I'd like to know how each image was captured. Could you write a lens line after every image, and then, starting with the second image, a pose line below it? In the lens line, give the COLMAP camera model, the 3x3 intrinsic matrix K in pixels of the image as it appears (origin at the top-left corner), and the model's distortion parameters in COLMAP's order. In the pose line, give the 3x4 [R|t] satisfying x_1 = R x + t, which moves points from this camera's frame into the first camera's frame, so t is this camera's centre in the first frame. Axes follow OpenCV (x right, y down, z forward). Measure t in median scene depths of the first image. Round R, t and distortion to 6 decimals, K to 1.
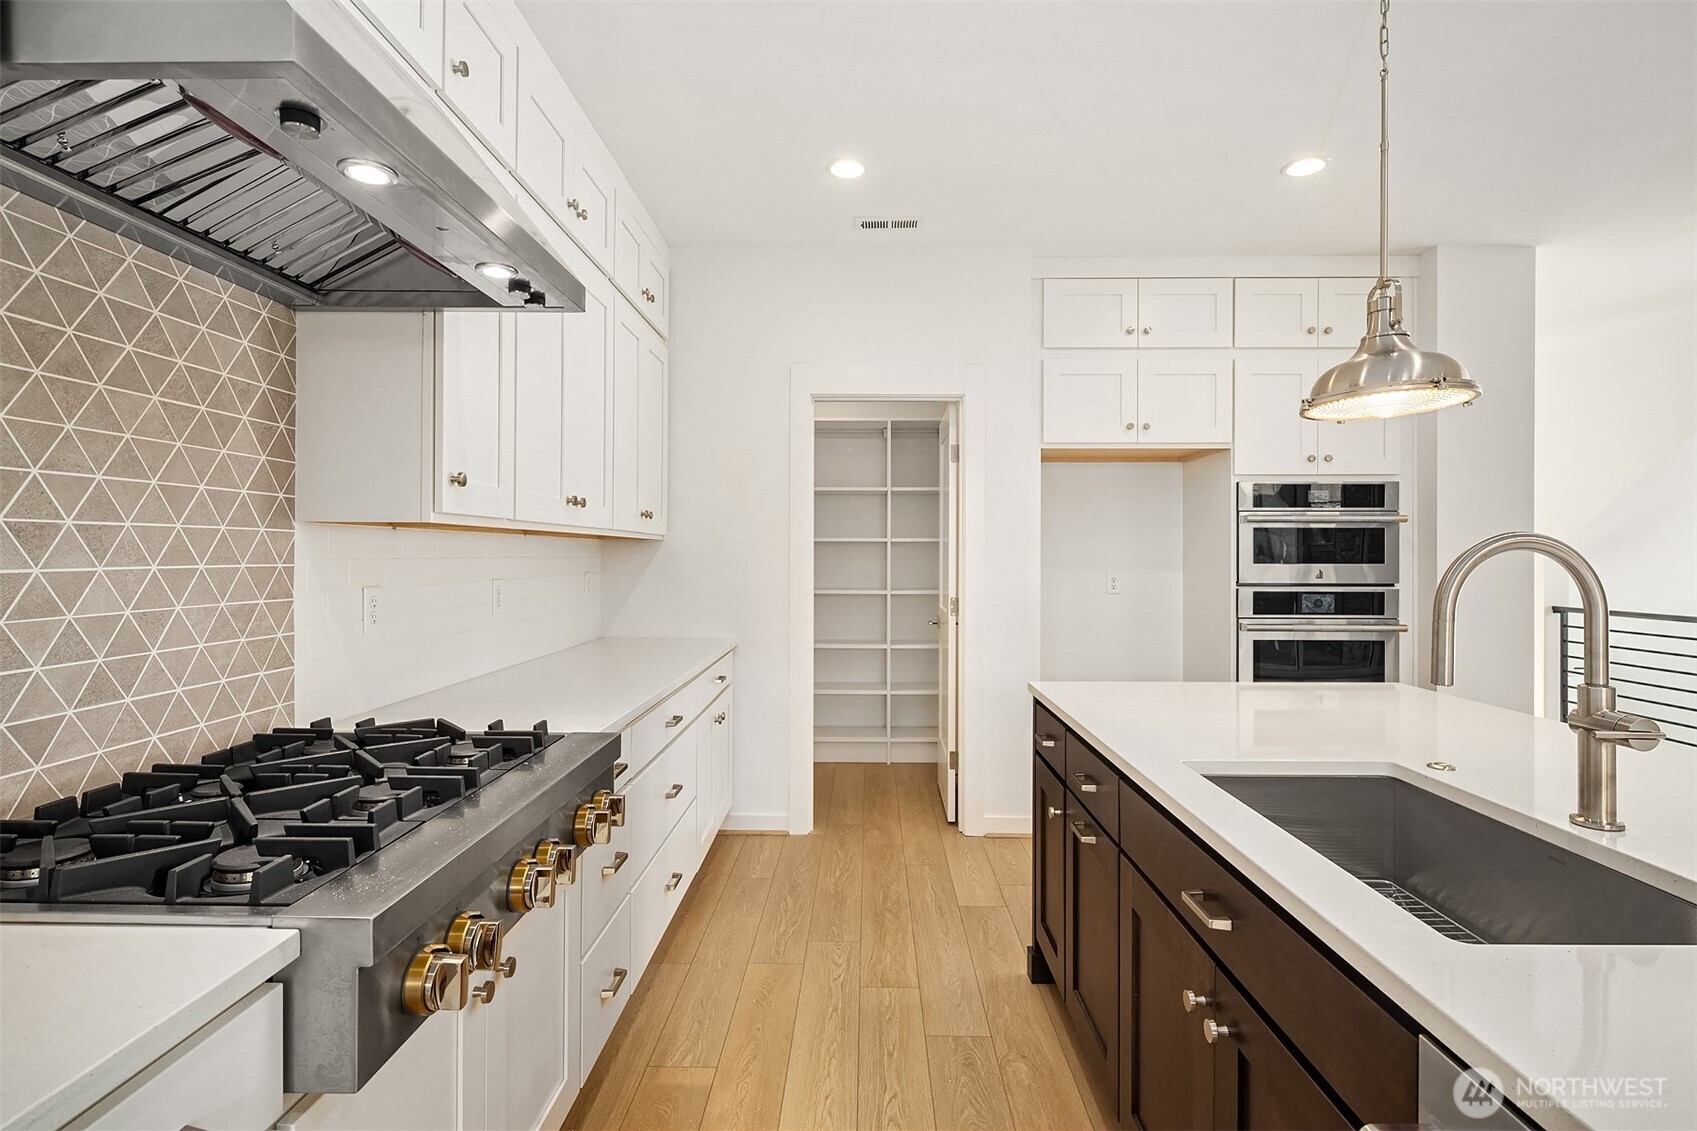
lens RADIAL K [[824.7, 0, 843.7], [0, 824.7, 553.7], [0, 0, 1]] dist [0.000589, 0.000124]
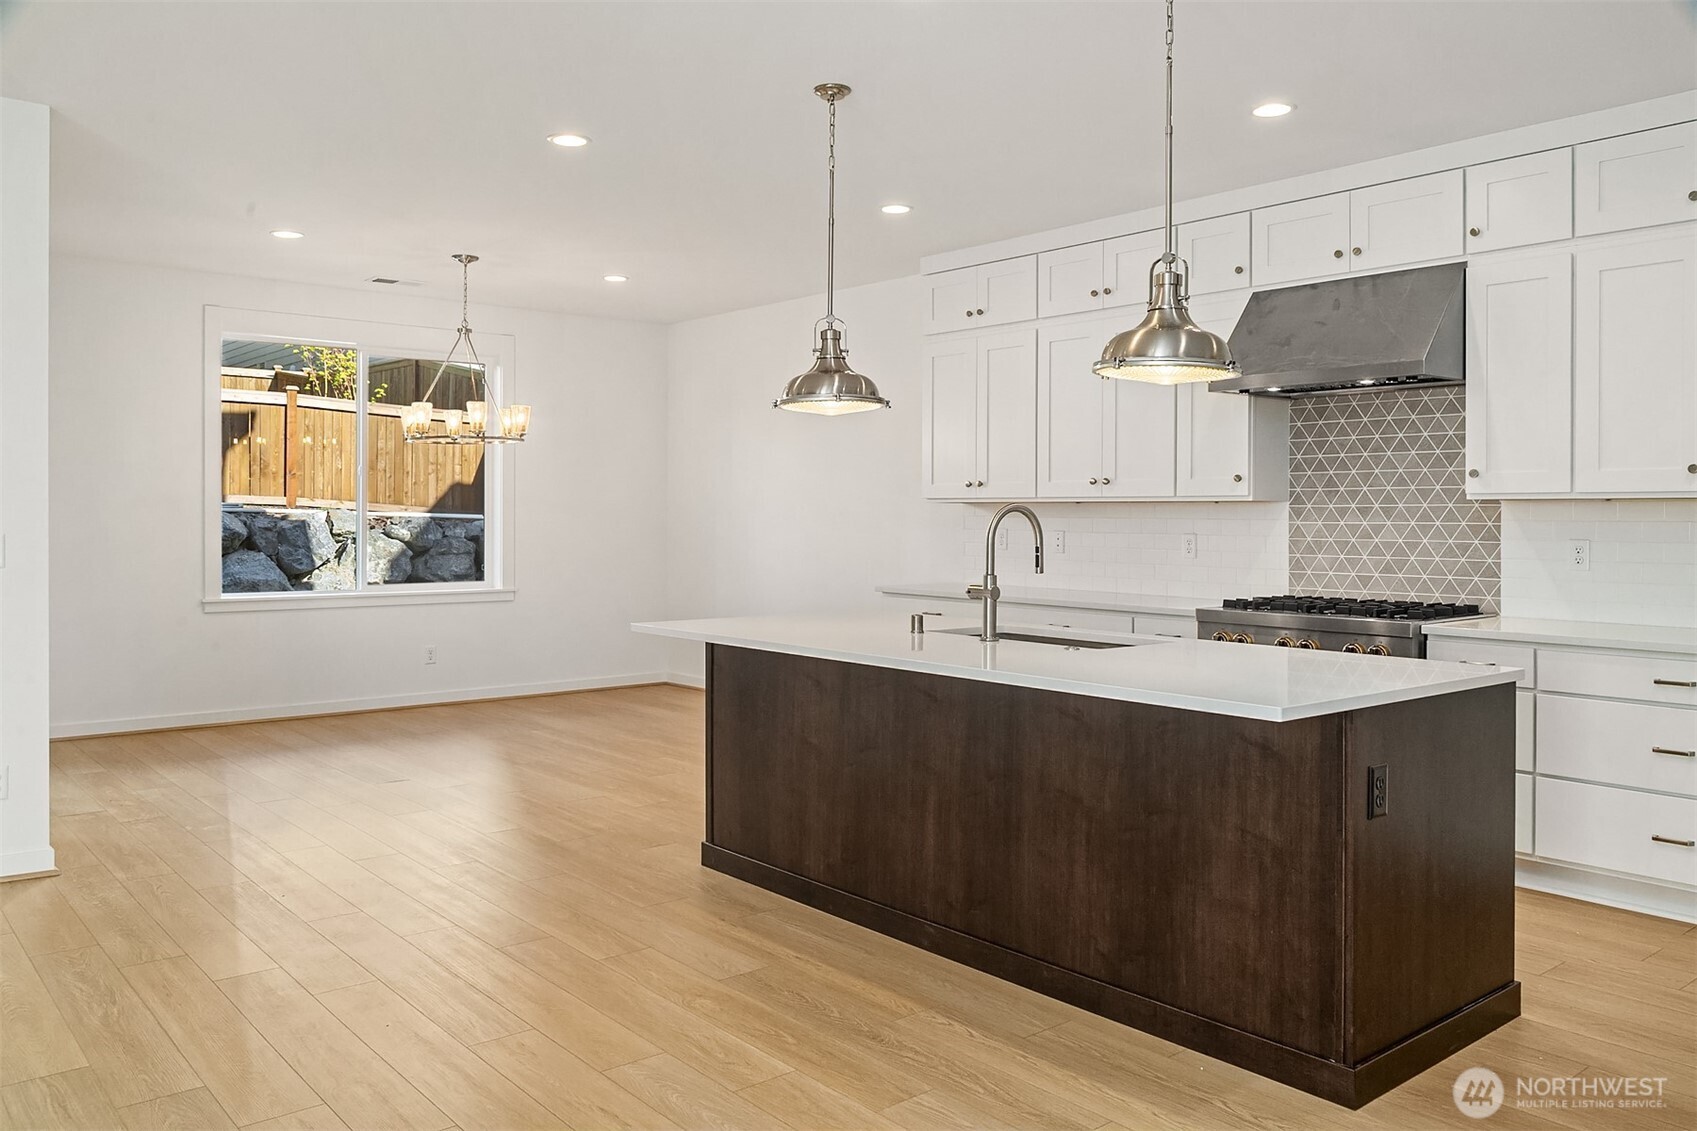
lens RADIAL K [[1291.4, 0, 839.6], [0, 1291.4, 516.6], [0, 0, 1]] dist [-0.005405, -0.001647]
pose [[-0.745598, -0.007957, -0.666348, 2.204180], [-0.007570, 0.999965, -0.003470, 0.017911], [0.666353, 0.002457, -0.745633, 2.034866]]
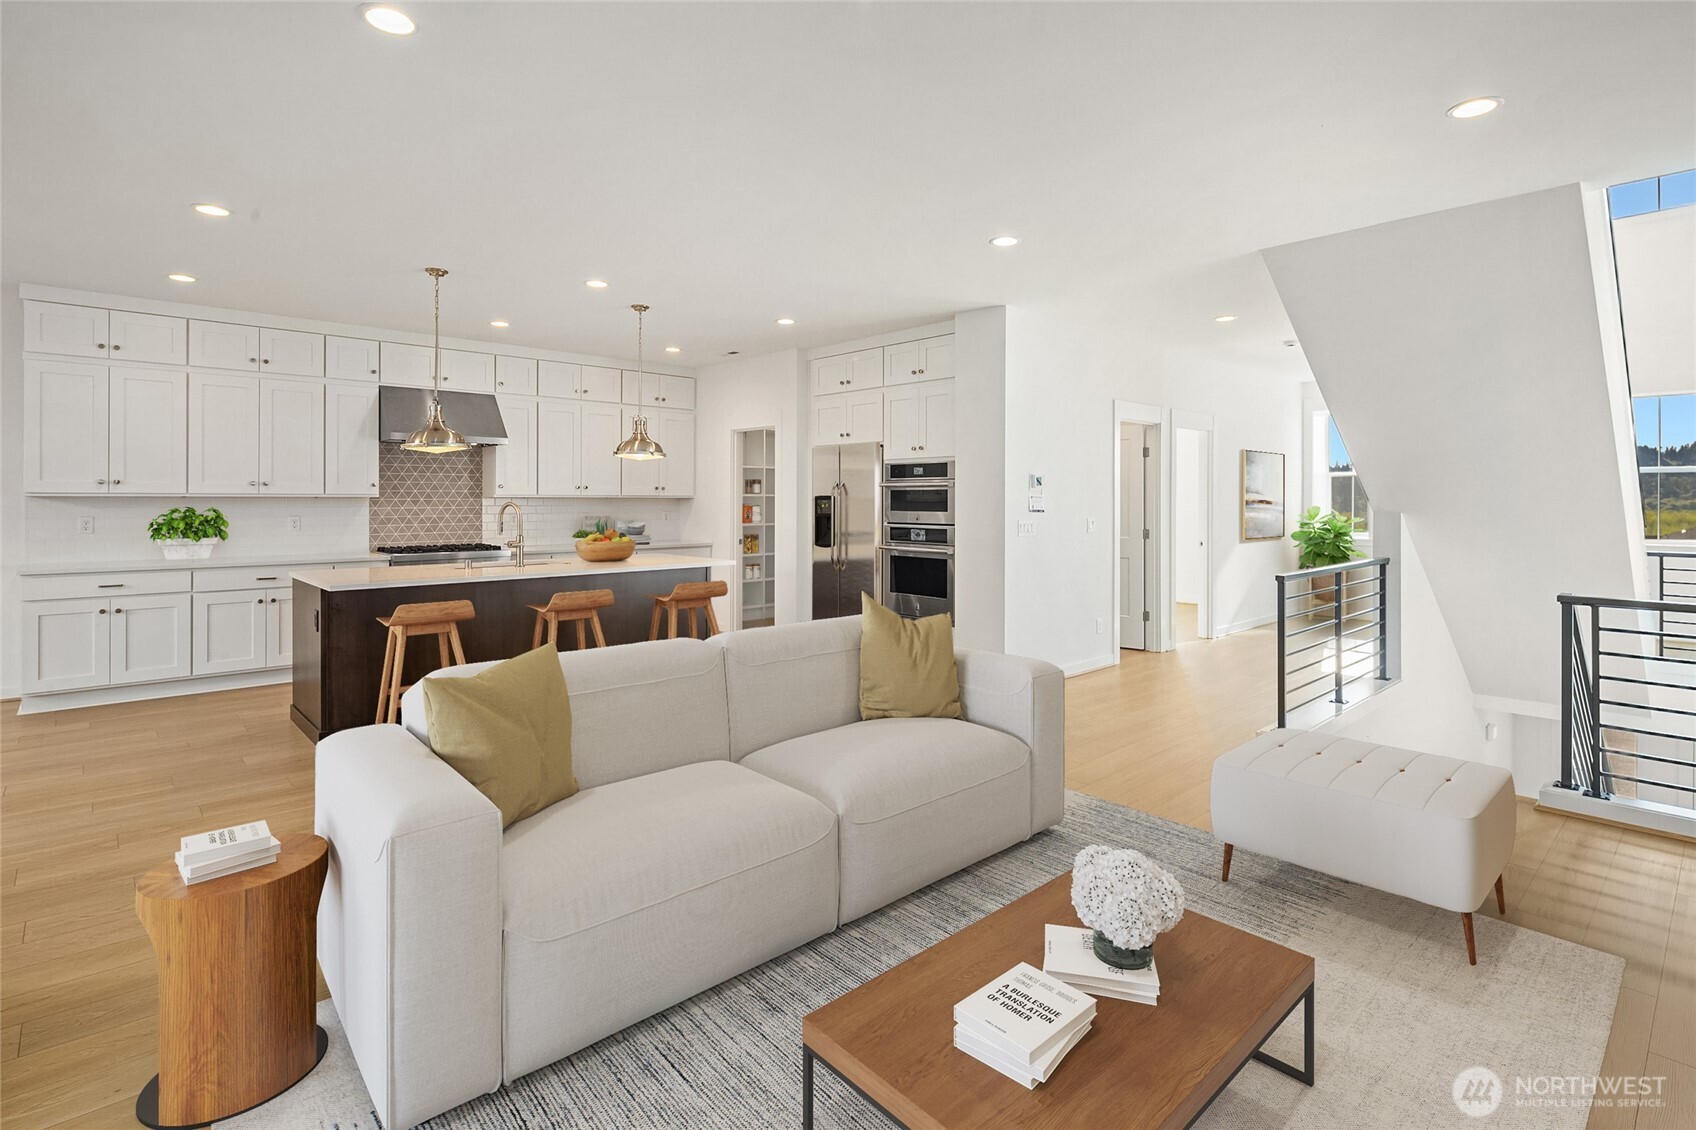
lens RADIAL K [[805.3, 0, 839.7], [0, 805.3, 498.0], [0, 0, 1]] dist [-0.001903, -0.000443]
pose [[0.694769, -0.004463, -0.719219, 3.363194], [0.003024, 0.999990, -0.003284, -0.014191], [0.719226, 0.000107, 0.694776, -0.515108]]
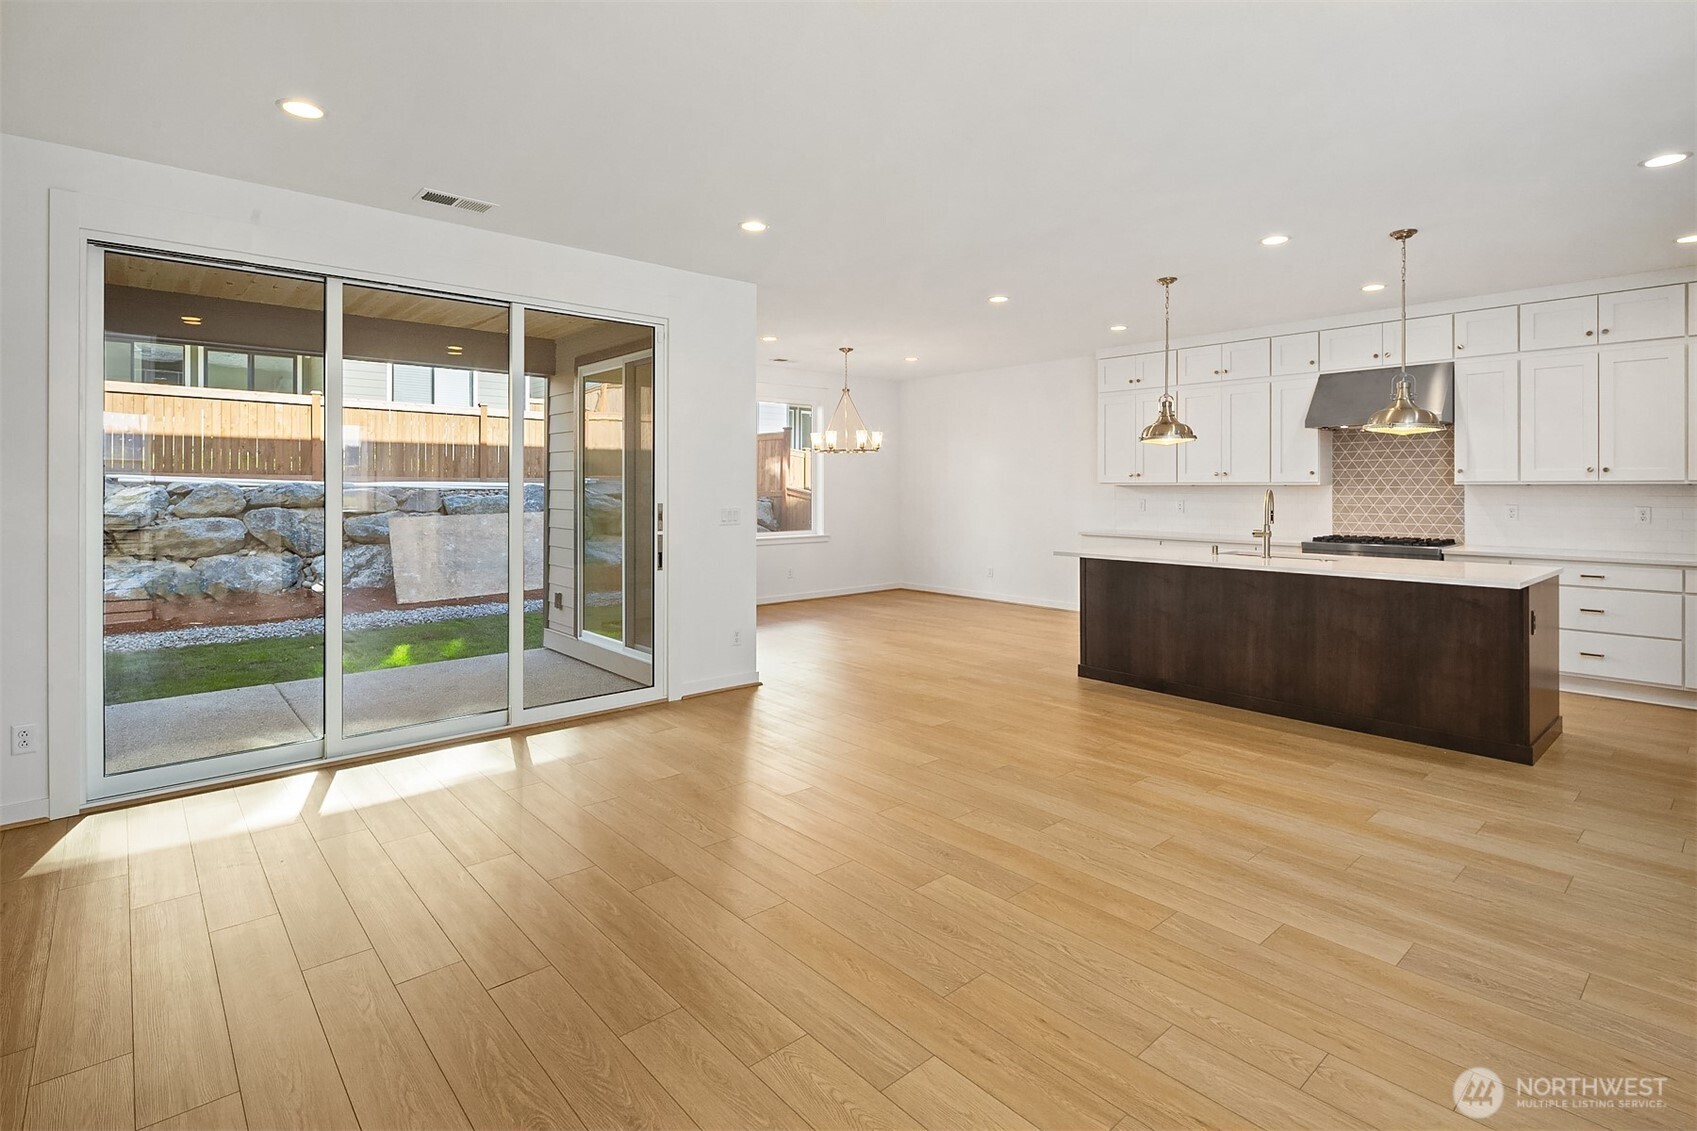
lens RADIAL K [[835.1, 0, 853.4], [0, 835.1, 488.1], [0, 0, 1]] dist [-0.000433, 0.000126]
pose [[-0.722124, -0.003418, -0.691756, 3.483577], [-0.002013, 0.999994, -0.002839, -0.007250], [0.691761, -0.000658, -0.722126, 1.671014]]
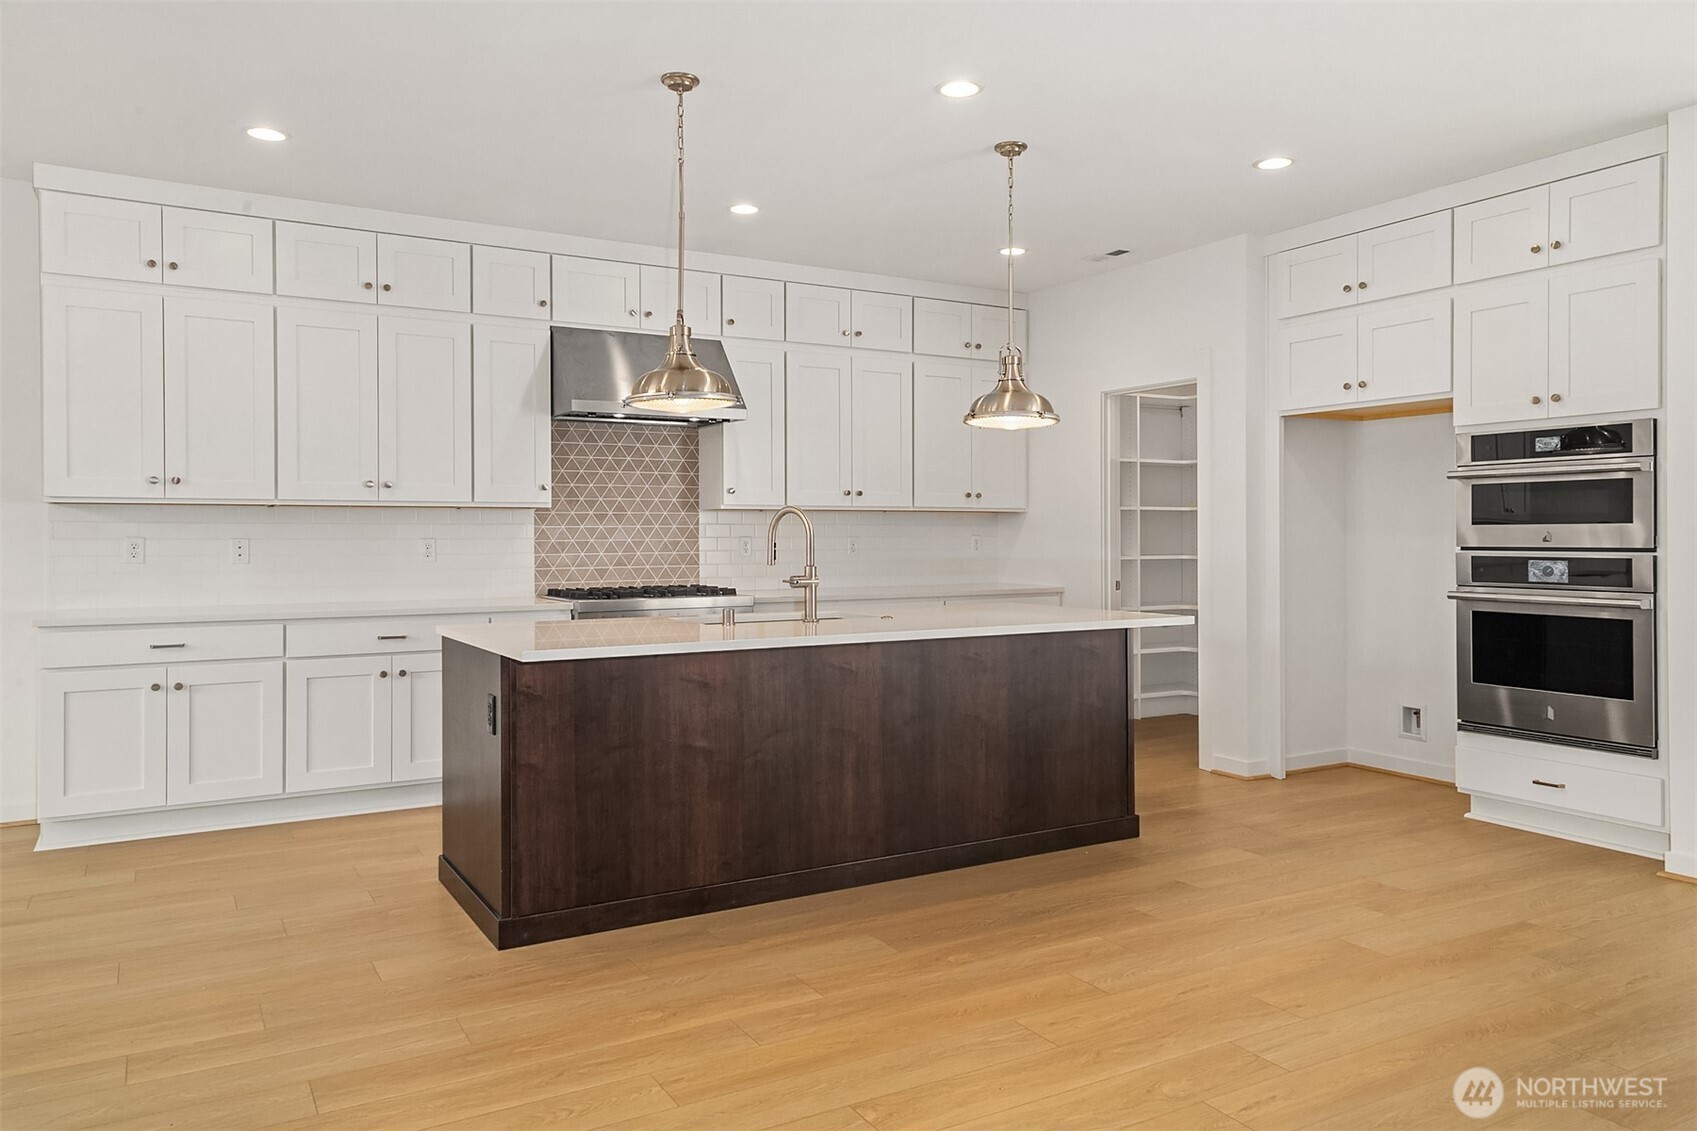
lens RADIAL K [[1175.0, 0, 875.1], [0, 1175.0, 536.3], [0, 0, 1]] dist [0.035965, 0.000293]
pose [[0.533105, -0.002573, -0.846045, 2.602348], [0.005251, 0.999986, 0.000267, 0.043743], [0.846033, -0.004585, 0.533111, -0.474673]]
